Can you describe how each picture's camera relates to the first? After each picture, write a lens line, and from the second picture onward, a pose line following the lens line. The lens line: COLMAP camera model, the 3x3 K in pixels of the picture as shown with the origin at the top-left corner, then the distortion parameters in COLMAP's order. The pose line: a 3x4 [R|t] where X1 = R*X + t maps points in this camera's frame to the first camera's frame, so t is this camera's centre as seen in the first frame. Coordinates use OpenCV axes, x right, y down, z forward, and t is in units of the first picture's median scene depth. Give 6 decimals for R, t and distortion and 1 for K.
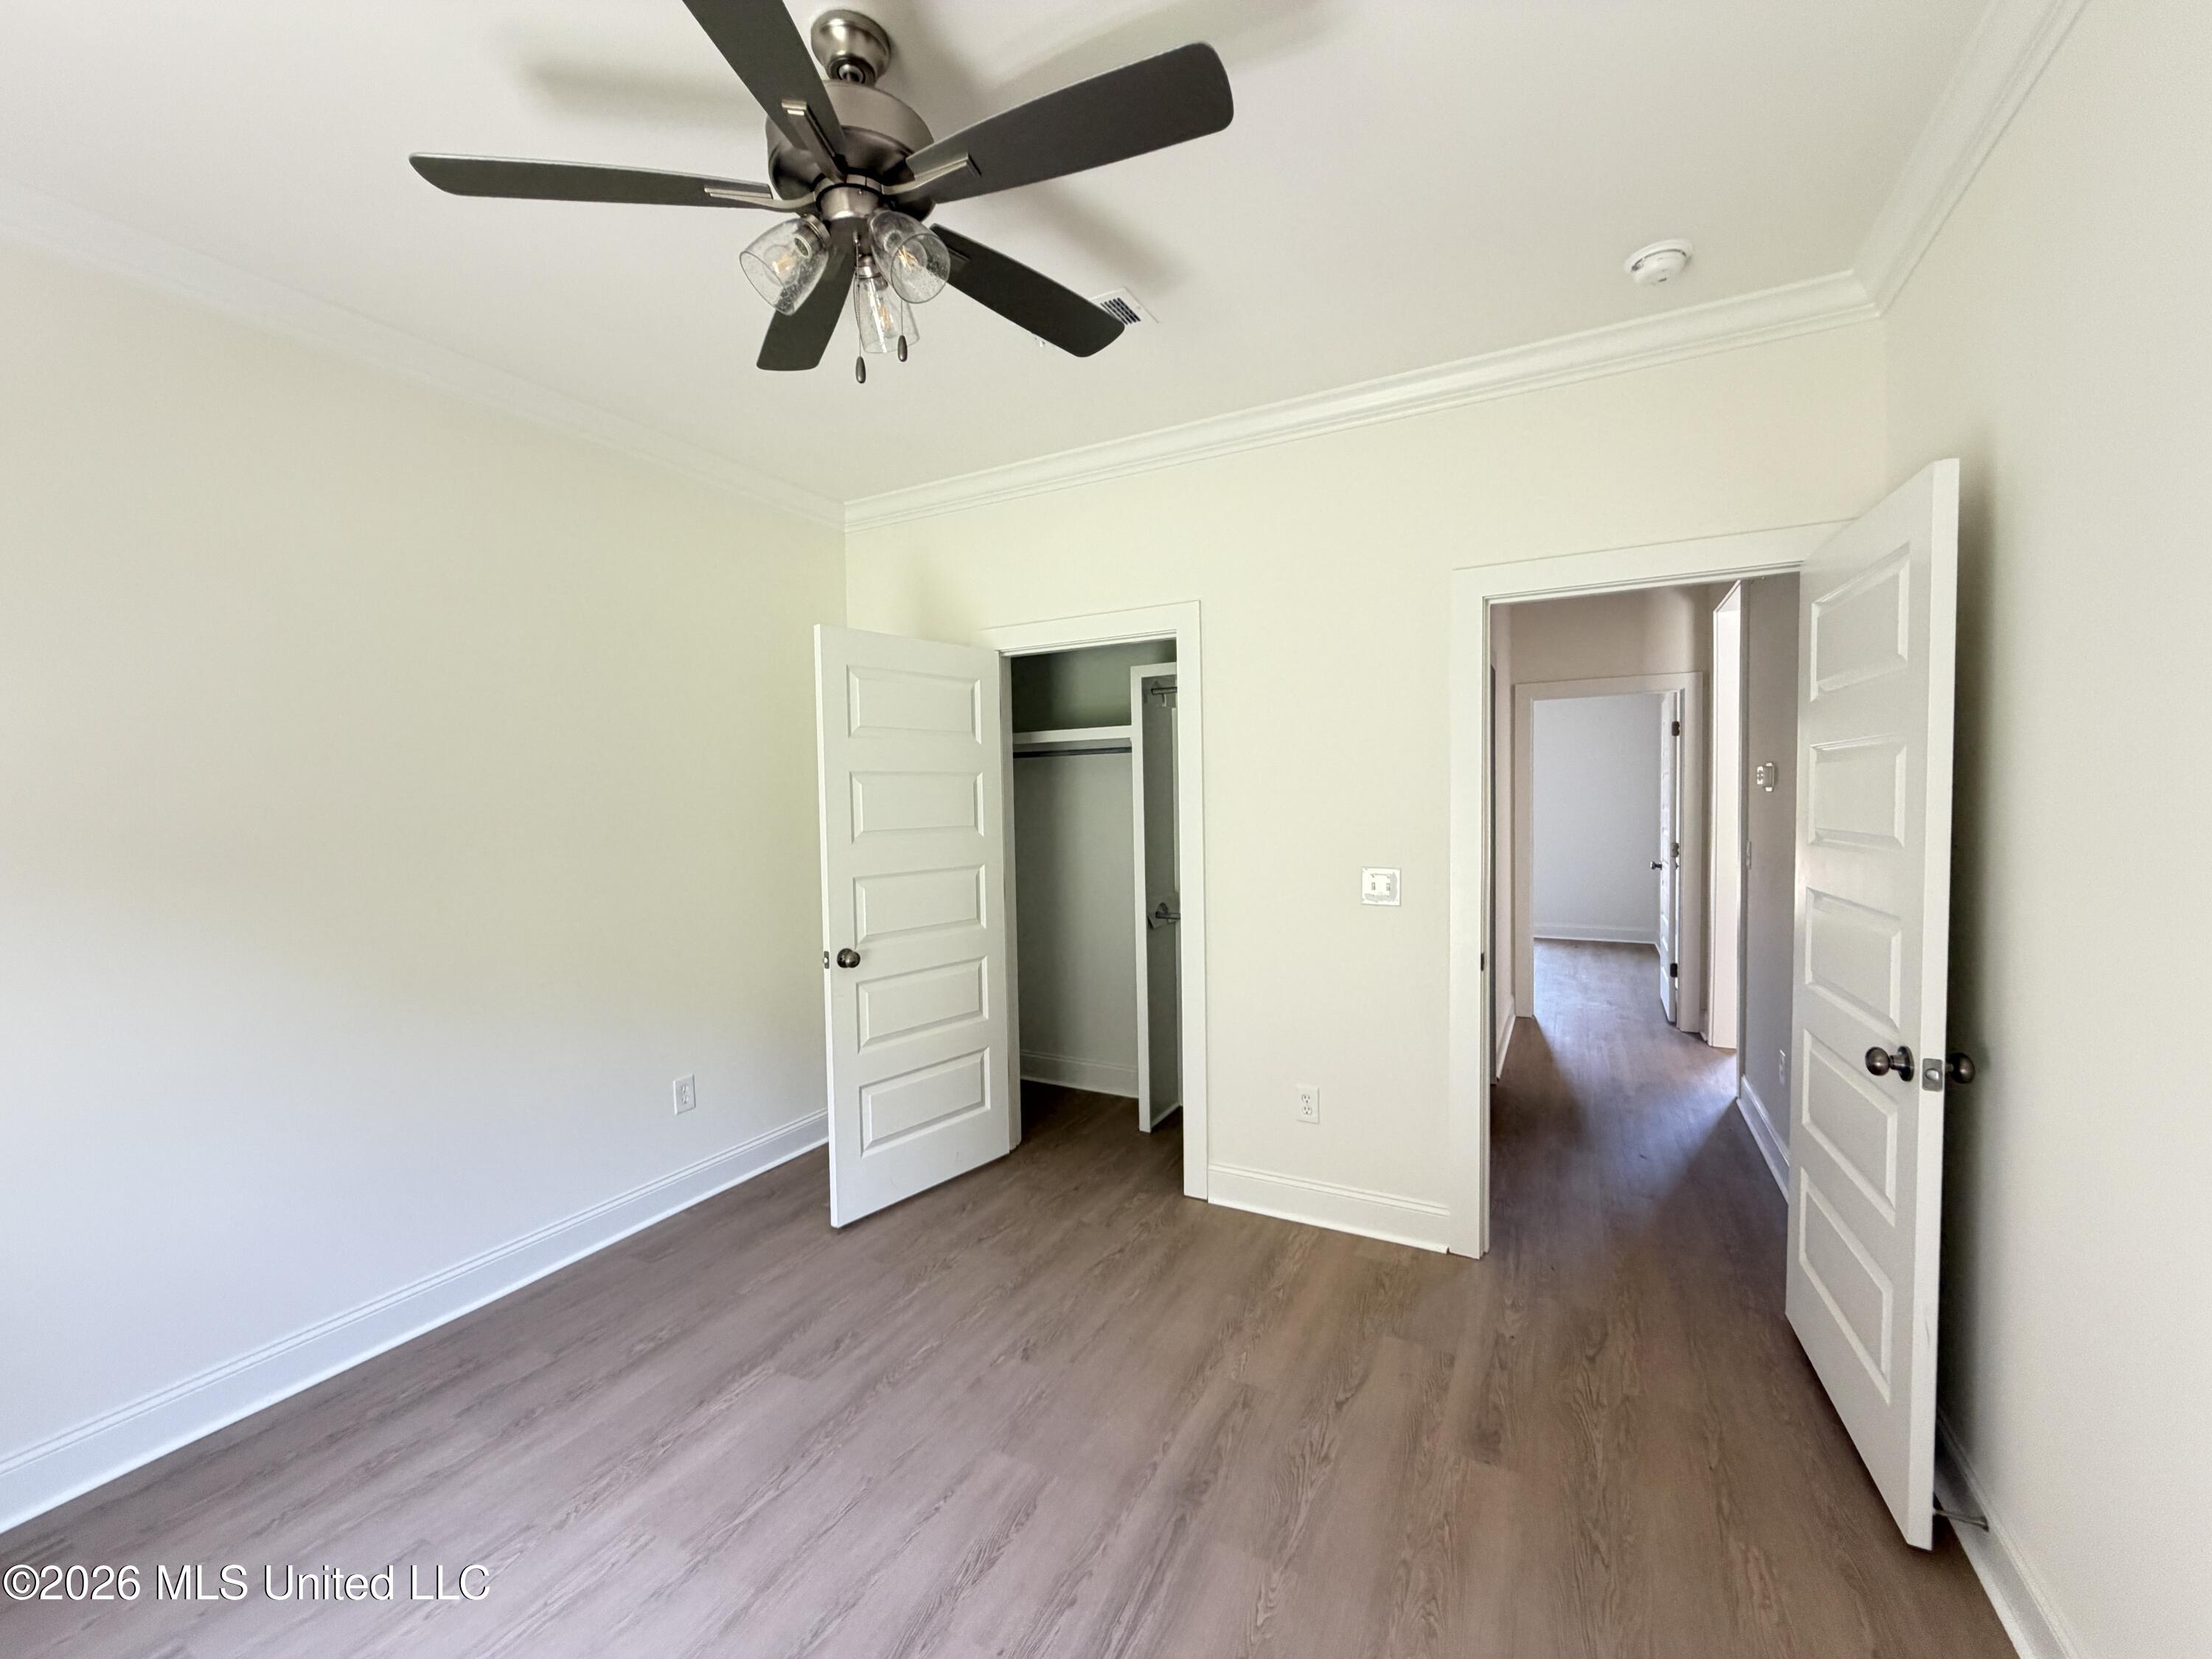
lens RADIAL K [[878.3, 0, 1097.8], [0, 878.3, 828.1], [0, 0, 1]] dist [-0.001508, -0.000040]
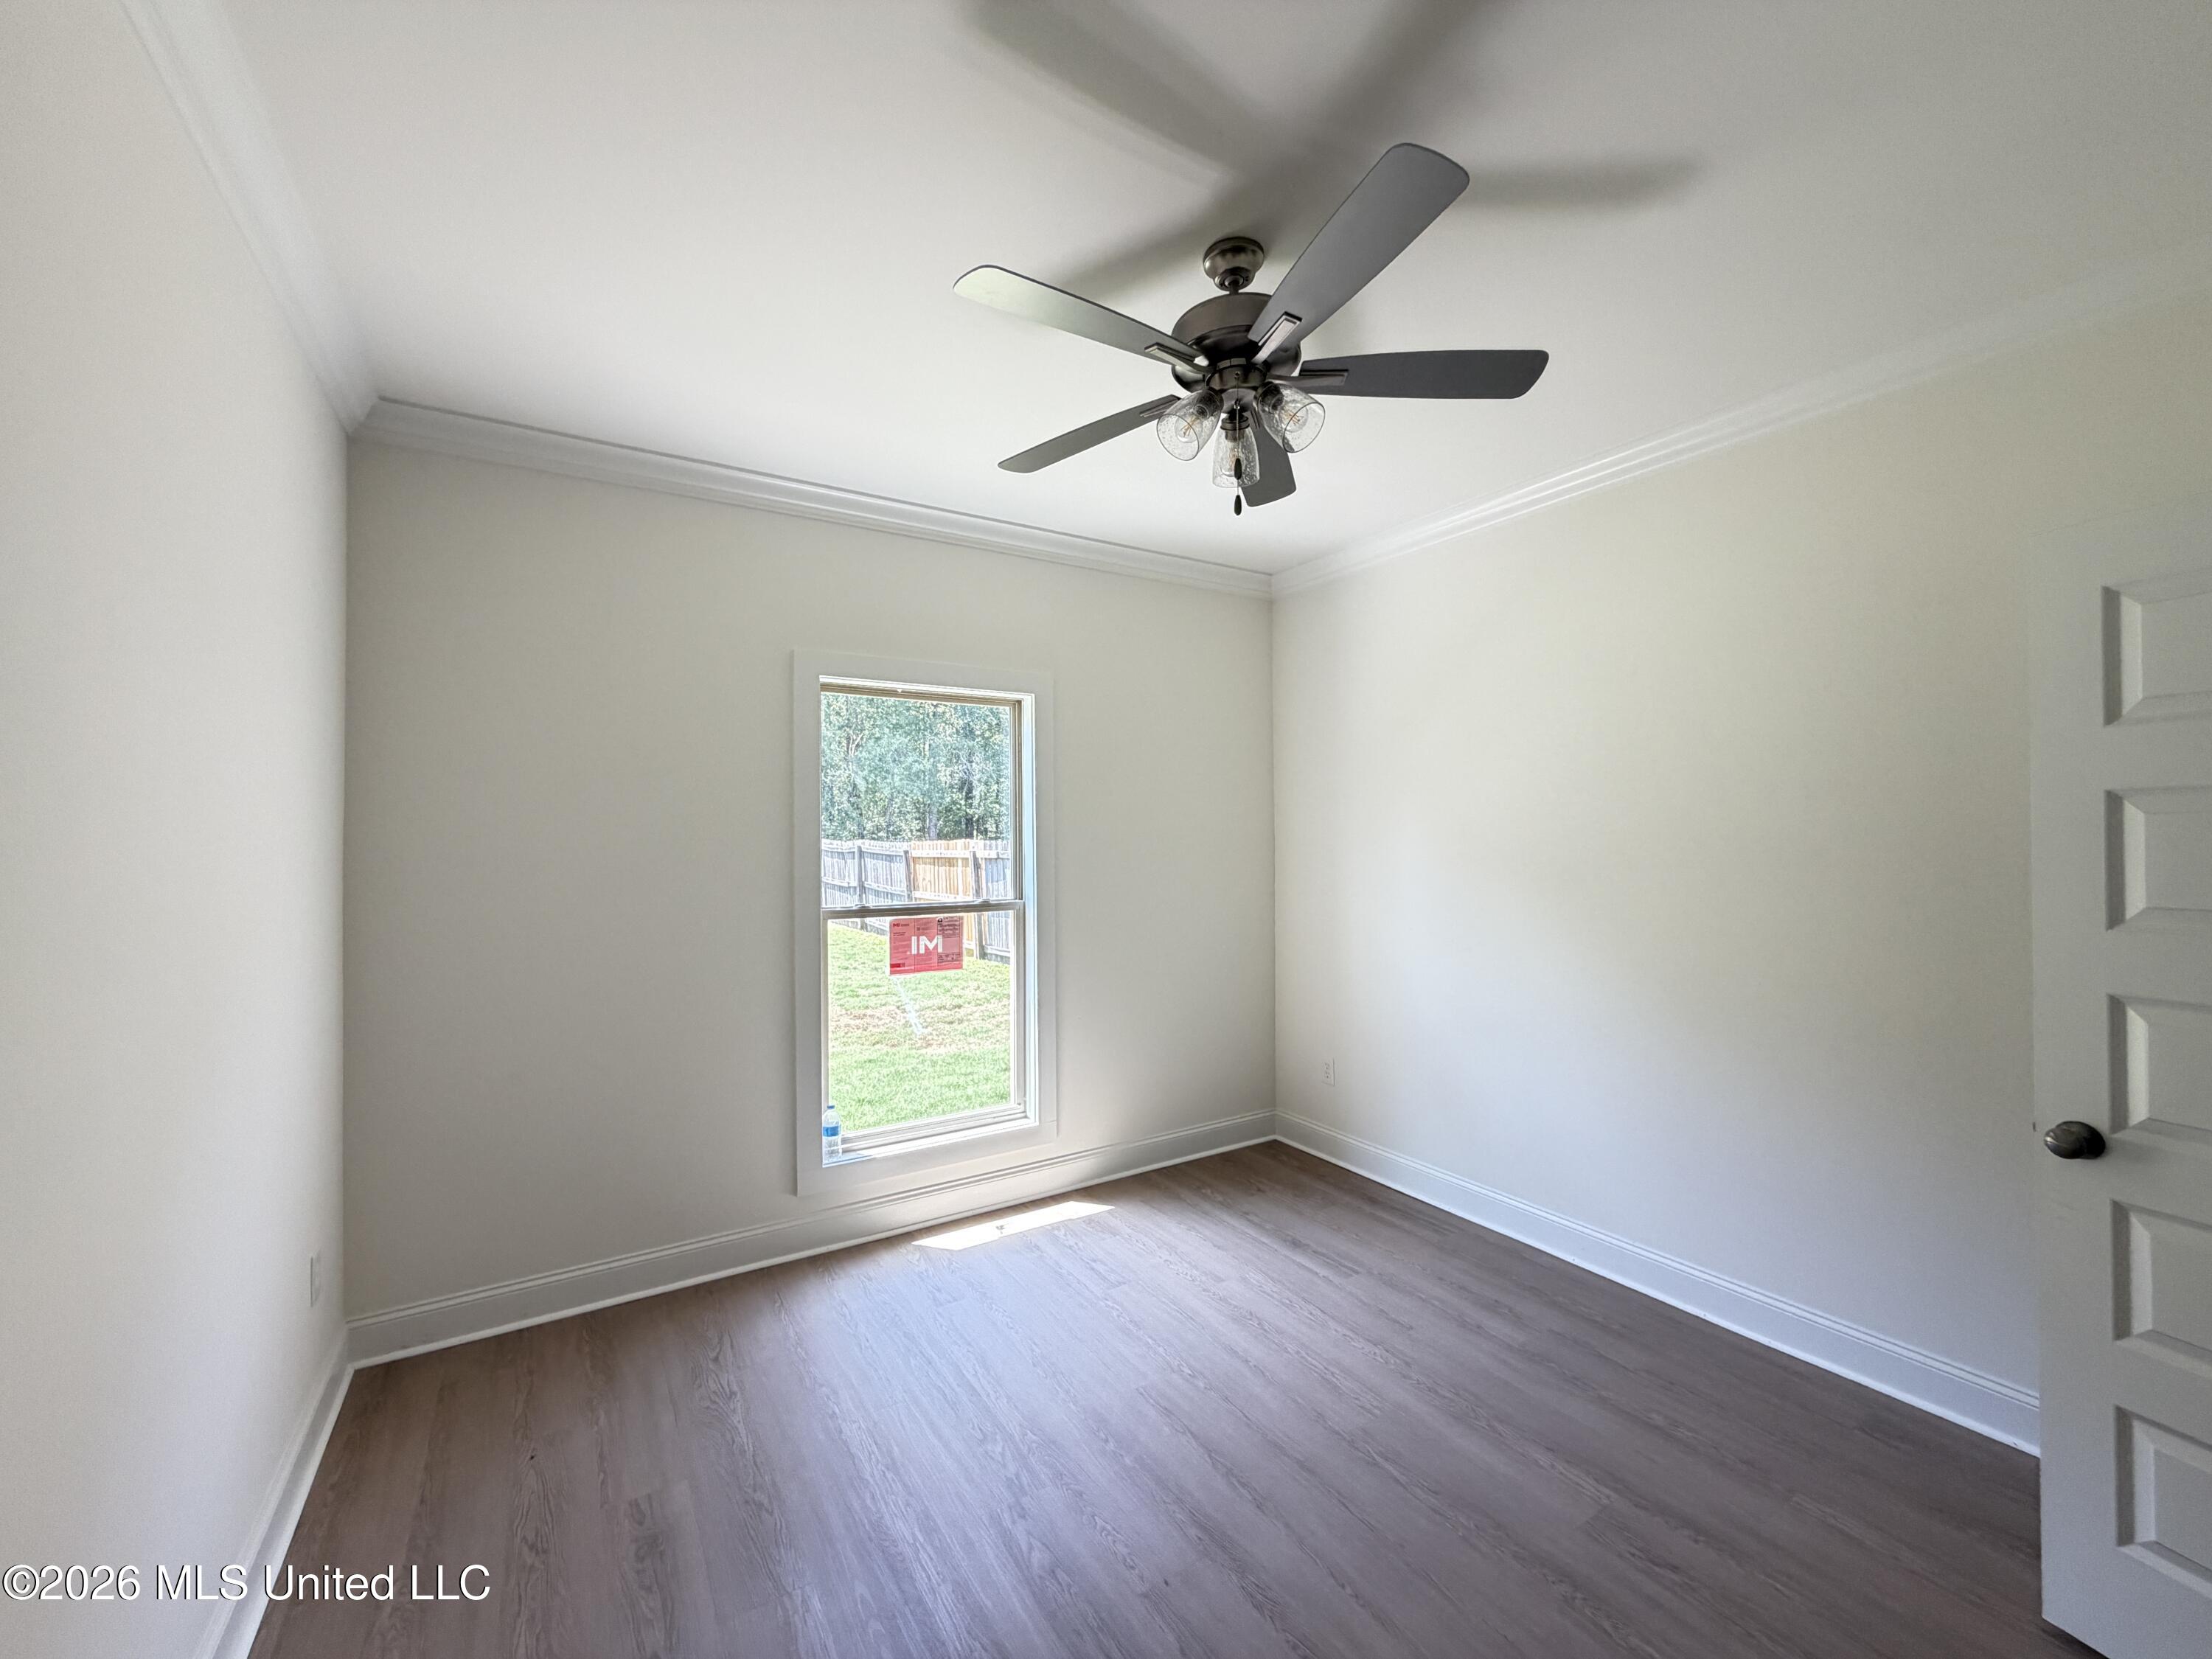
lens RADIAL K [[882.8, 0, 1096.5], [0, 882.8, 828.5], [0, 0, 1]] dist [-0.001057, 0.000466]
pose [[-0.497129, 0.015146, -0.867544, 0.701716], [-0.021789, 0.999314, 0.029932, -0.065701], [0.867403, 0.033782, -0.496459, 1.104798]]
